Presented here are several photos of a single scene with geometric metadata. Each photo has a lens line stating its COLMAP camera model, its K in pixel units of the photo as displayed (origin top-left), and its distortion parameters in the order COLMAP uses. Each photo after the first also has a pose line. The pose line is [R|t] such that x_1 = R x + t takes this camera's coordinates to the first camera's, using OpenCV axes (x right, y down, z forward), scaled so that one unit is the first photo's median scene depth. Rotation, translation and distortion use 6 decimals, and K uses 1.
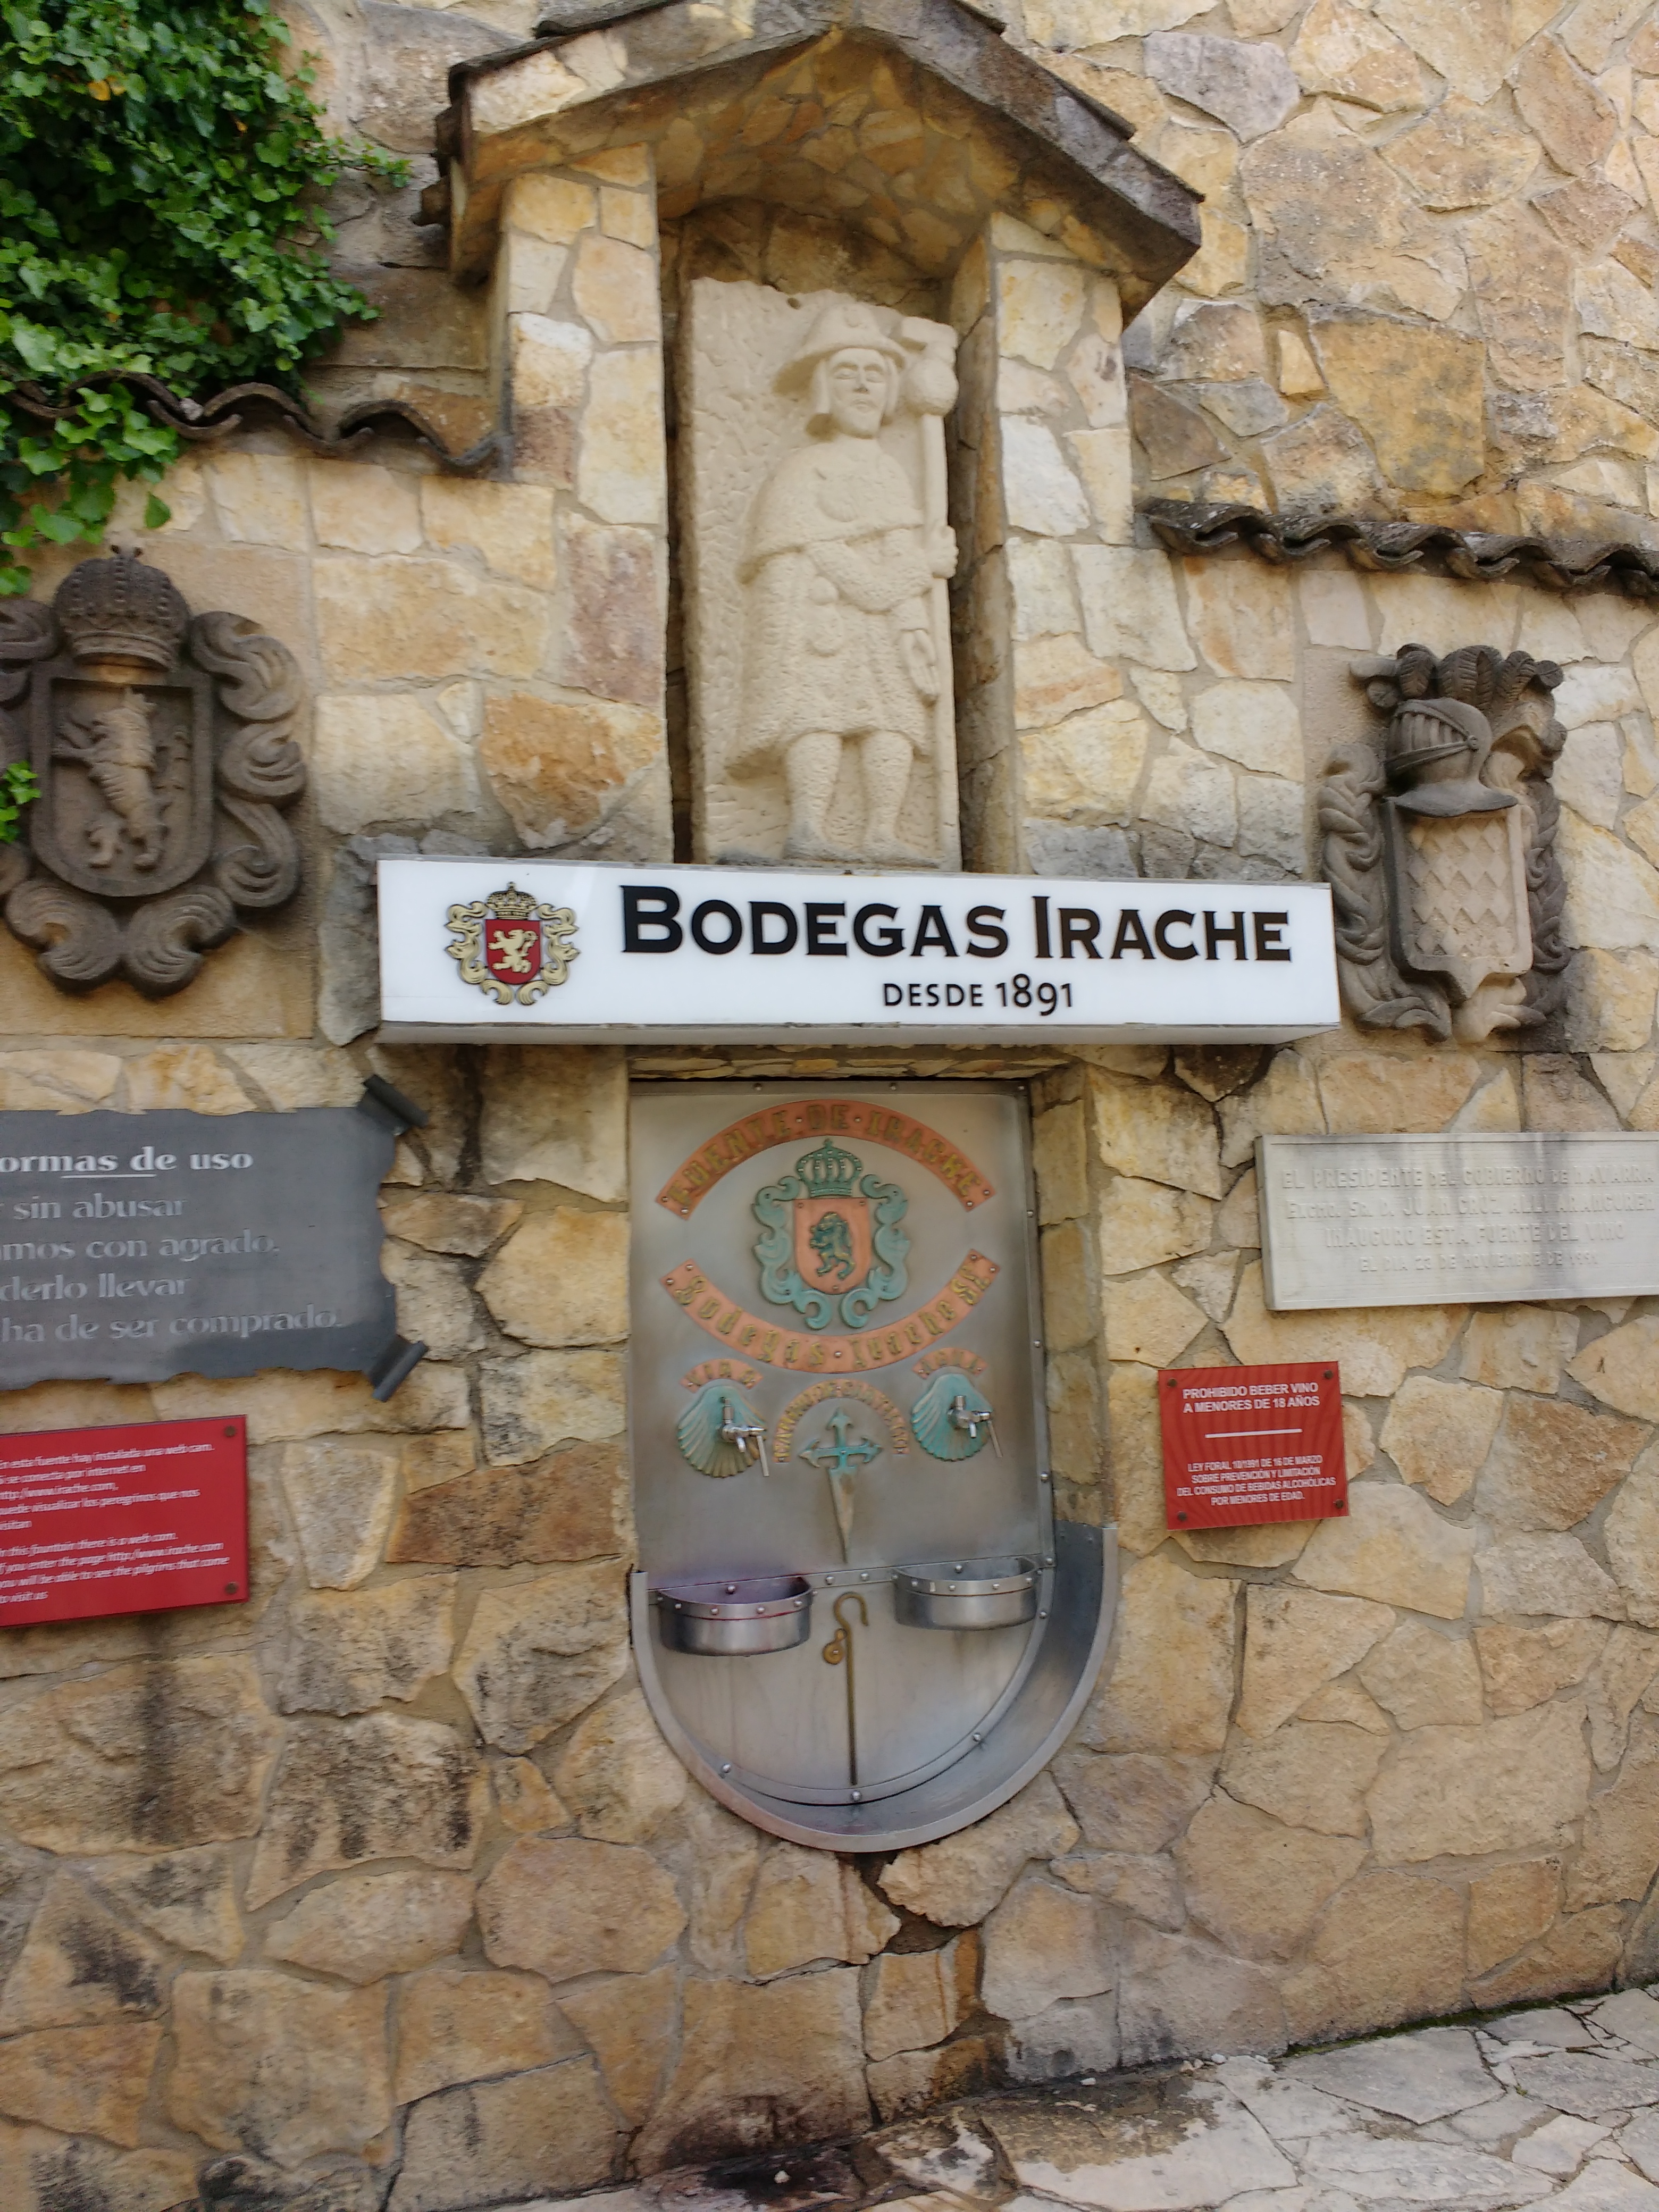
lens RADIAL K [[2662.8, 0, 829.5], [0, 2662.8, 1106.0], [0, 0, 1]] dist [0.094851, -0.123422]
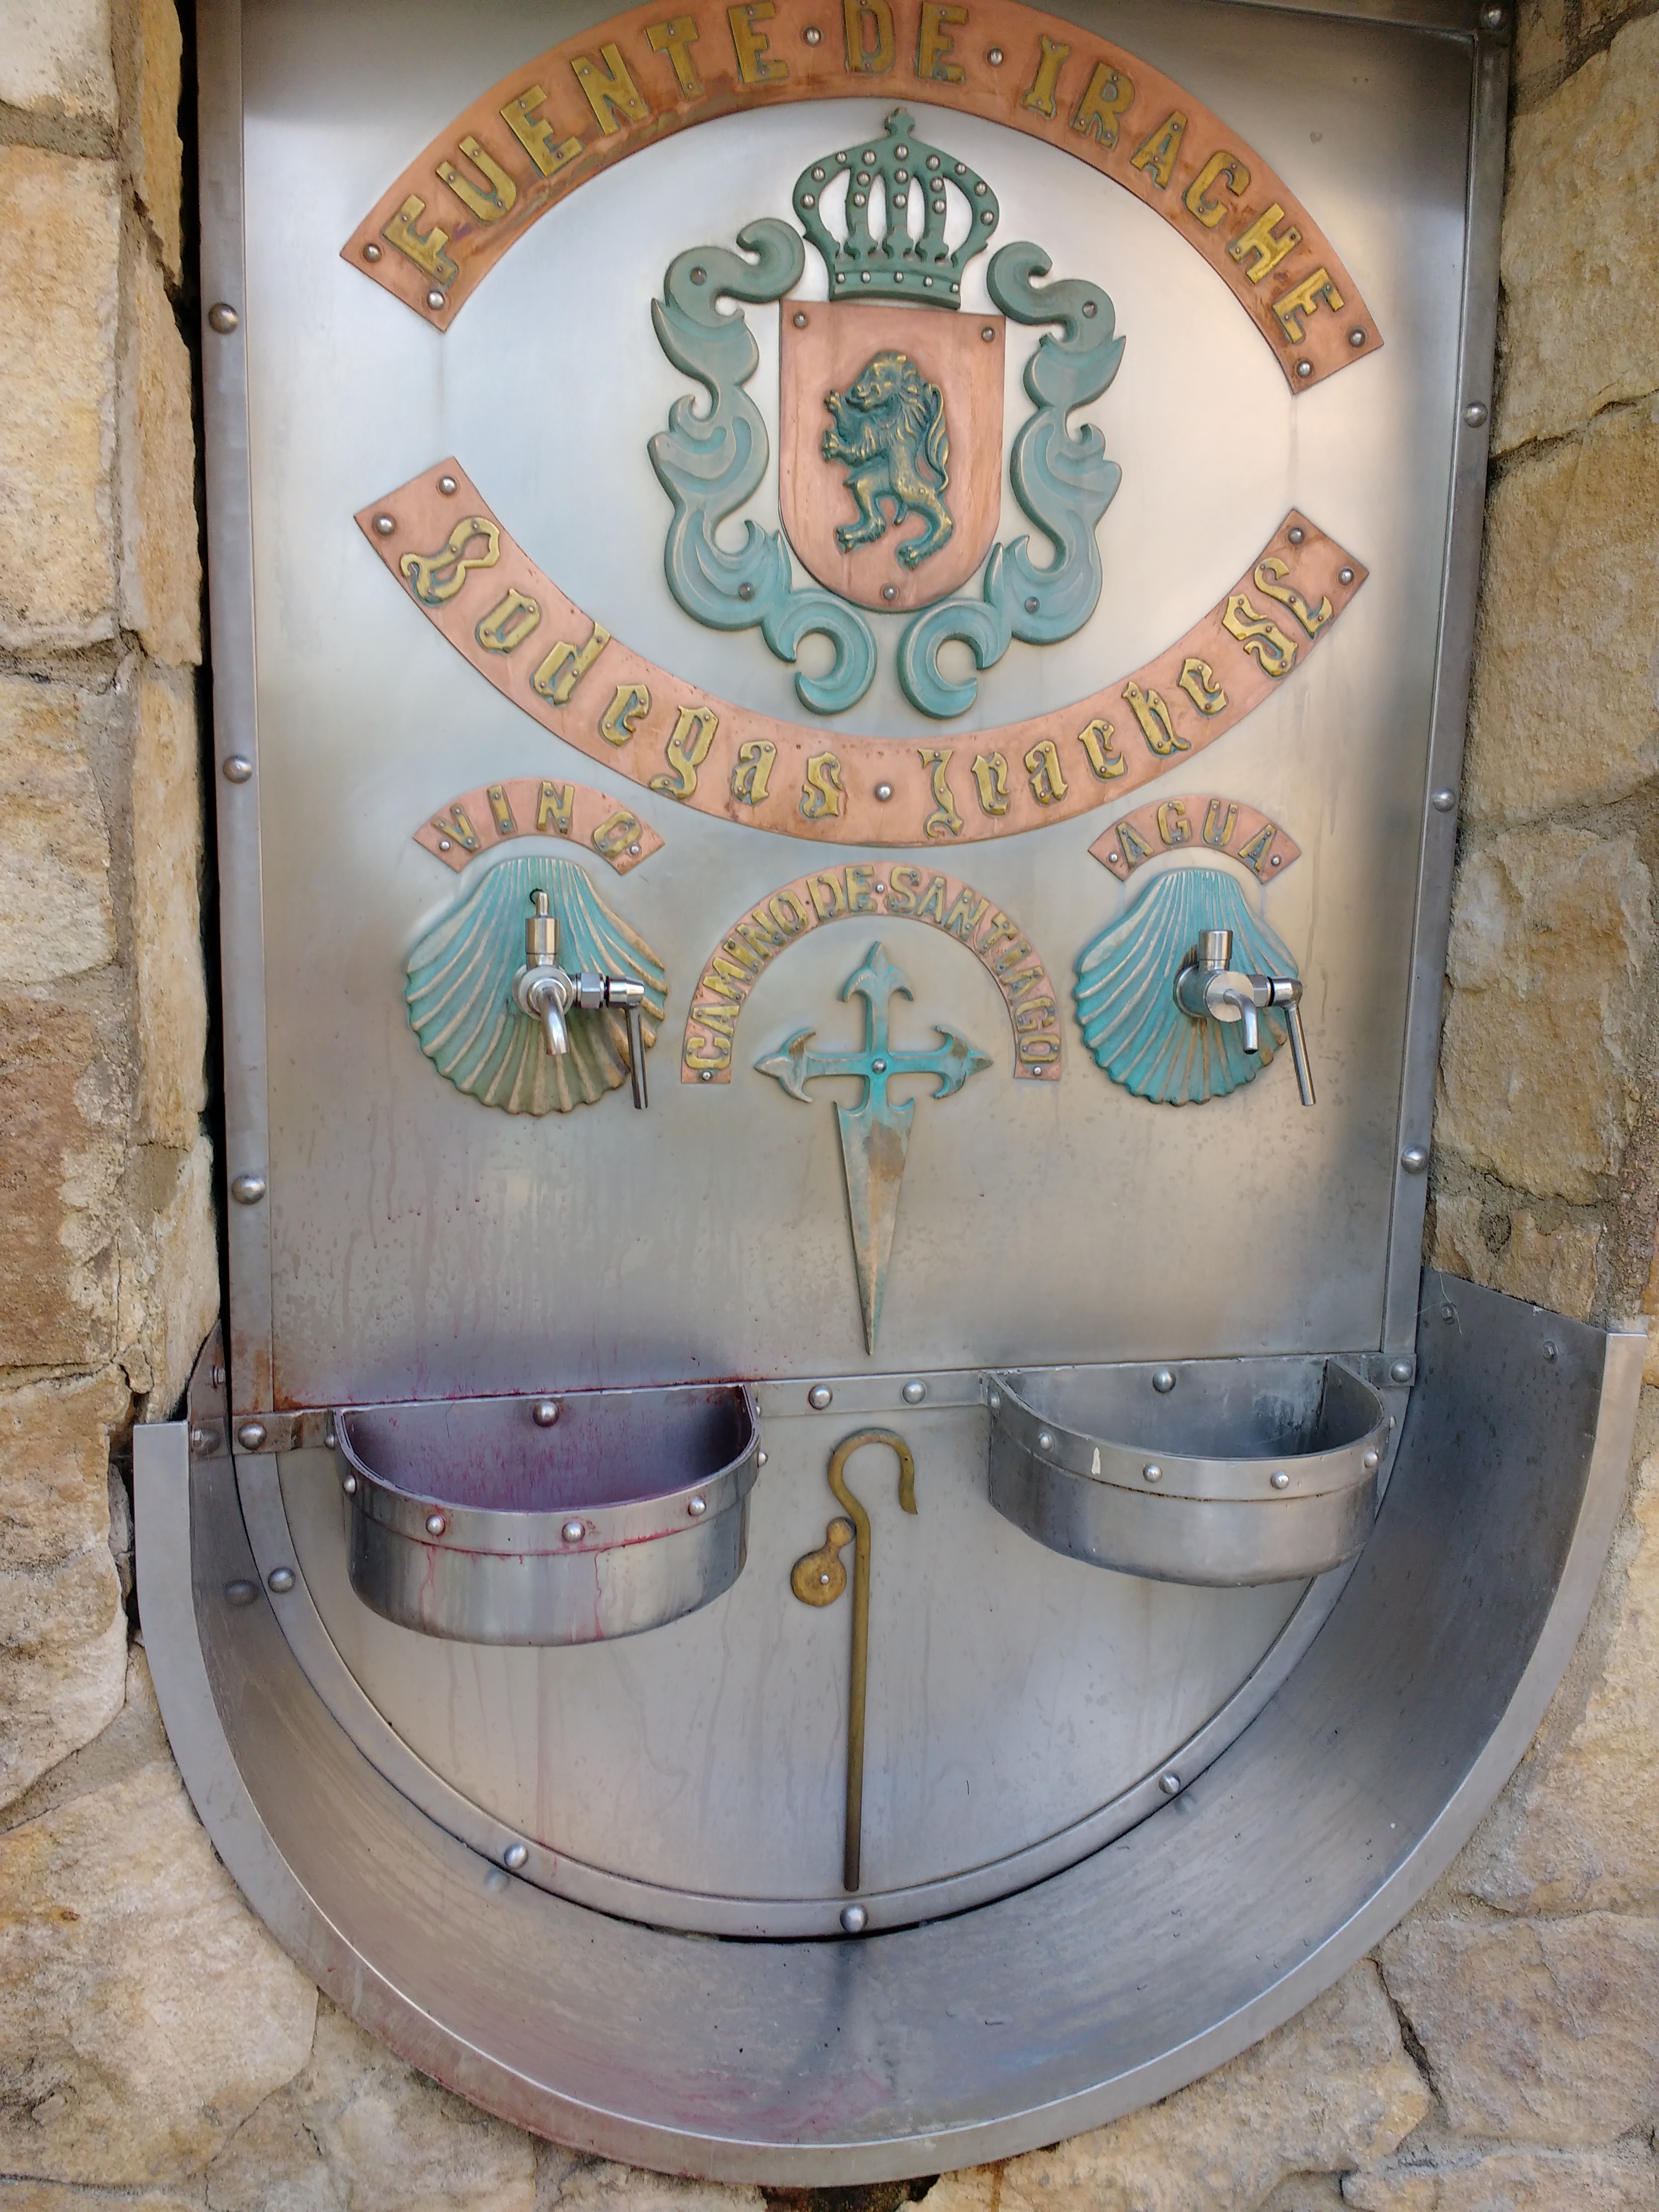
lens RADIAL K [[1724.3, 0, 823.8], [0, 1724.3, 1237.4], [0, 0, 1]] dist [0.108905, -0.137408]
pose [[0.993294, 0.077187, -0.086081, 0.019865], [-0.051457, 0.961849, 0.268699, 0.089611], [0.103537, -0.262468, 0.959370, 0.769337]]
